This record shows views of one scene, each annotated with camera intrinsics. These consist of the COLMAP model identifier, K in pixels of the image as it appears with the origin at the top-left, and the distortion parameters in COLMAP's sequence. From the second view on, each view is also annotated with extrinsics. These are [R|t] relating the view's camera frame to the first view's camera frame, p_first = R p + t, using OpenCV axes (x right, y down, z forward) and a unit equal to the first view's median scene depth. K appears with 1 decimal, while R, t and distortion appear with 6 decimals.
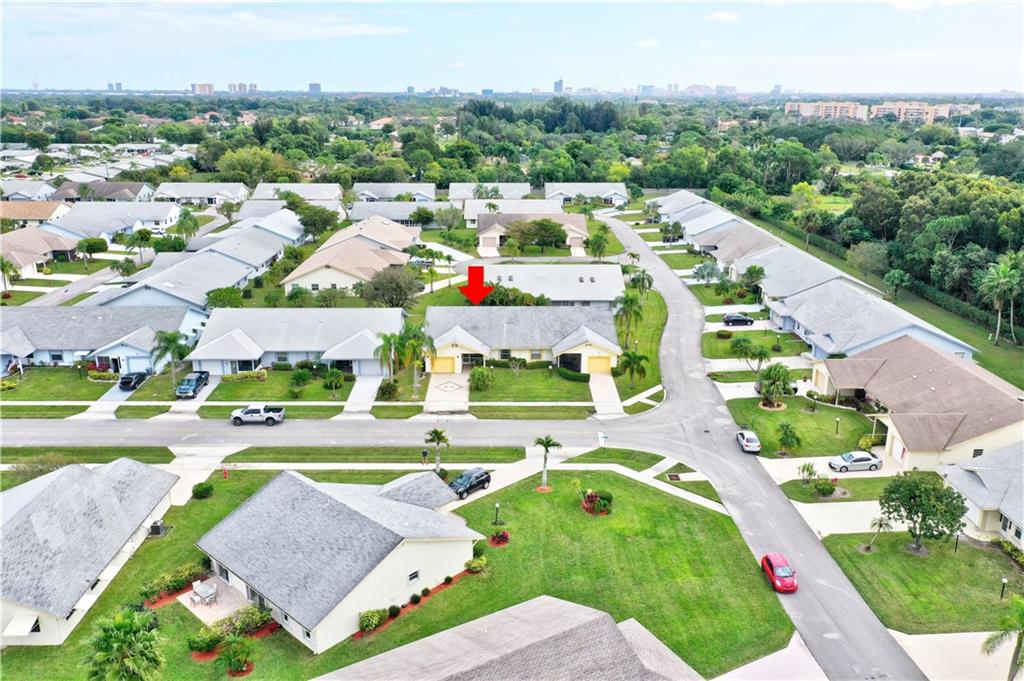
lens RADIAL K [[823.5, 0, 512.0], [0, 823.5, 340.5], [0, 0, 1]] dist [0.000768, 0.001780]
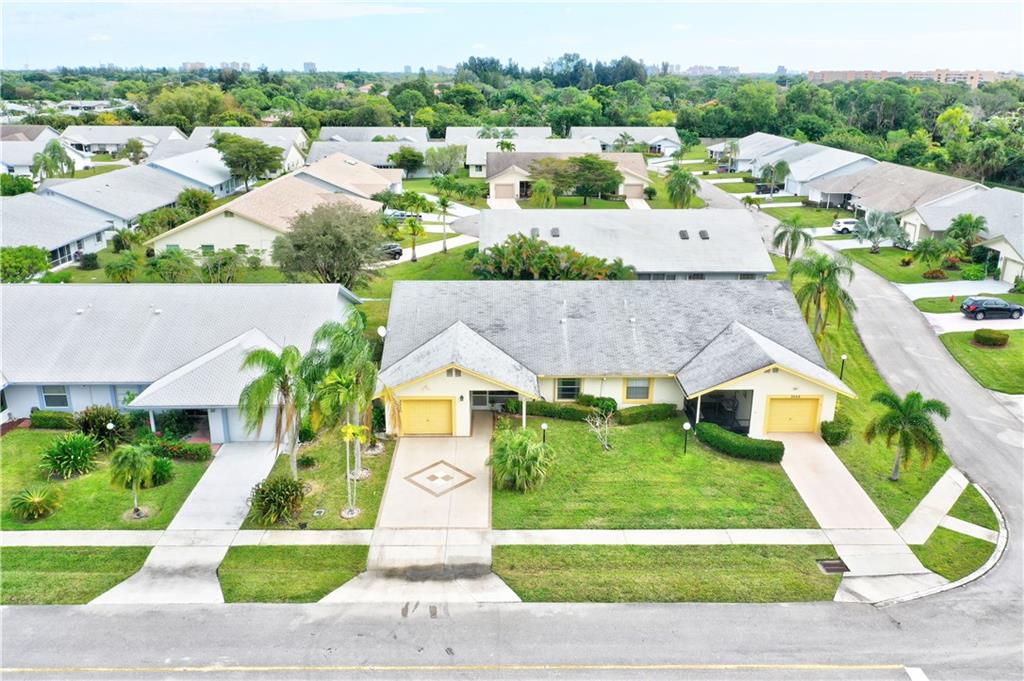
lens RADIAL K [[823.5, 0, 512.0], [0, 823.5, 340.5], [0, 0, 1]] dist [0.000768, 0.001780]
pose [[0.999998, 0.000298, 0.001980, -0.028674], [-0.000335, 0.999825, 0.018722, -0.012463], [-0.001974, -0.018723, 0.999823, 0.408252]]
